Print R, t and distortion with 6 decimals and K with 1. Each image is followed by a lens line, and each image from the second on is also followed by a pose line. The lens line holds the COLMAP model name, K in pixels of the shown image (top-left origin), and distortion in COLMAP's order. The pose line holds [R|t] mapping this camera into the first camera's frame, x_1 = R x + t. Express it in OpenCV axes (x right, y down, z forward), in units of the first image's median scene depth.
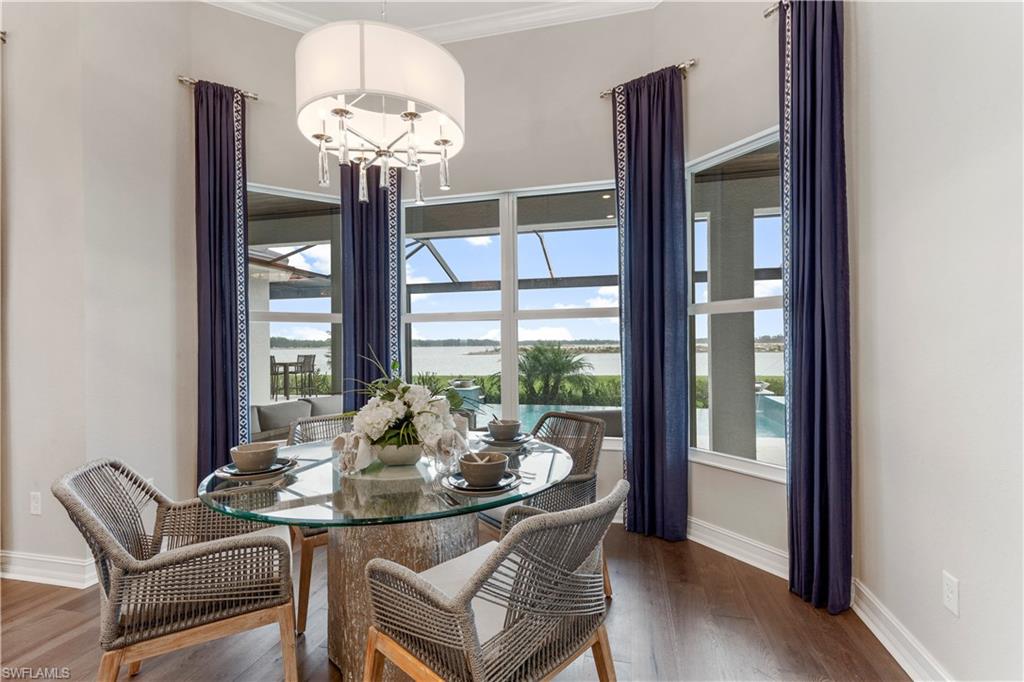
lens RADIAL K [[468.8, 0, 513.8], [0, 468.8, 344.4], [0, 0, 1]] dist [-0.003380, -0.000644]
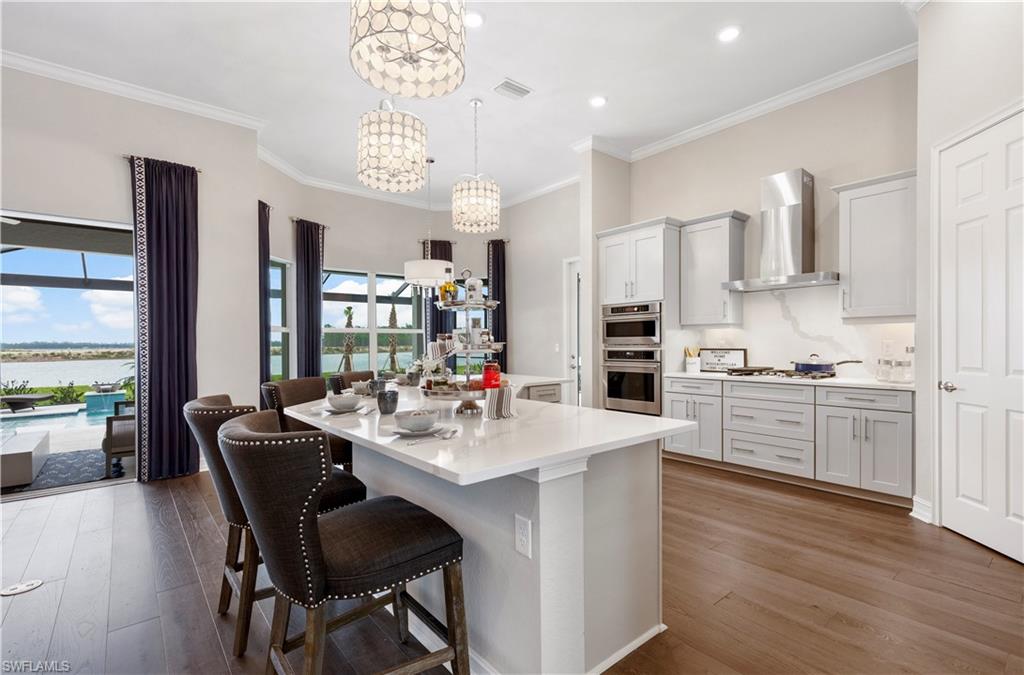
lens RADIAL K [[469.7, 0, 516.1], [0, 469.7, 349.9], [0, 0, 1]] dist [0.002490, 0.000174]
pose [[0.591312, -0.005773, 0.806422, -1.313416], [0.002595, 0.999983, 0.005256, 0.013509], [-0.806439, -0.001015, 0.591317, -0.749322]]
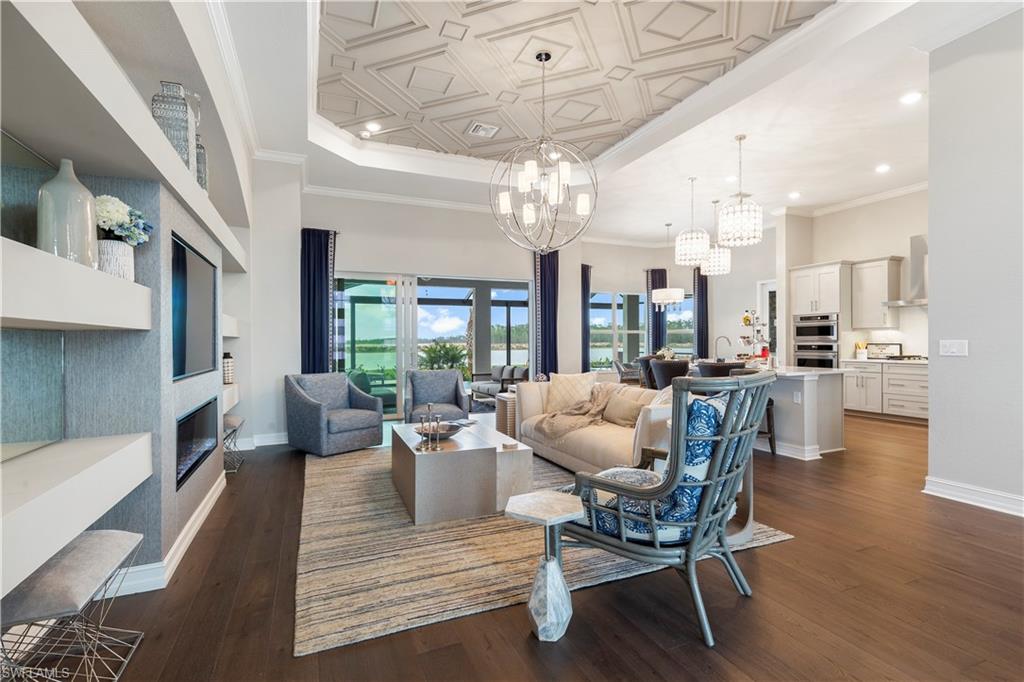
lens RADIAL K [[468.8, 0, 513.8], [0, 468.8, 344.4], [0, 0, 1]] dist [-0.003380, -0.000644]
pose [[0.797604, 0.000884, 0.603180, -2.441341], [-0.000326, 0.999999, -0.001035, 0.025036], [-0.603181, 0.000629, 0.797604, -1.096070]]
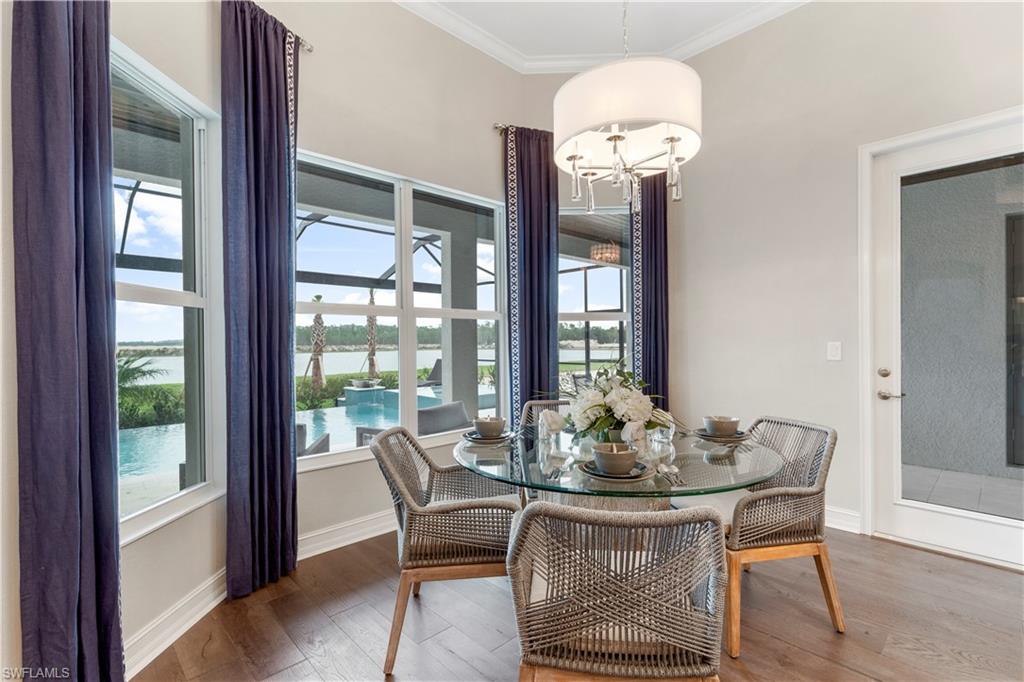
lens RADIAL K [[468.8, 0, 513.8], [0, 468.8, 344.4], [0, 0, 1]] dist [-0.003380, -0.000644]
pose [[0.538027, 0.002414, 0.842924, -0.683382], [0.001589, 0.999991, -0.003878, 0.009690], [-0.842926, 0.003426, 0.538019, 0.308681]]
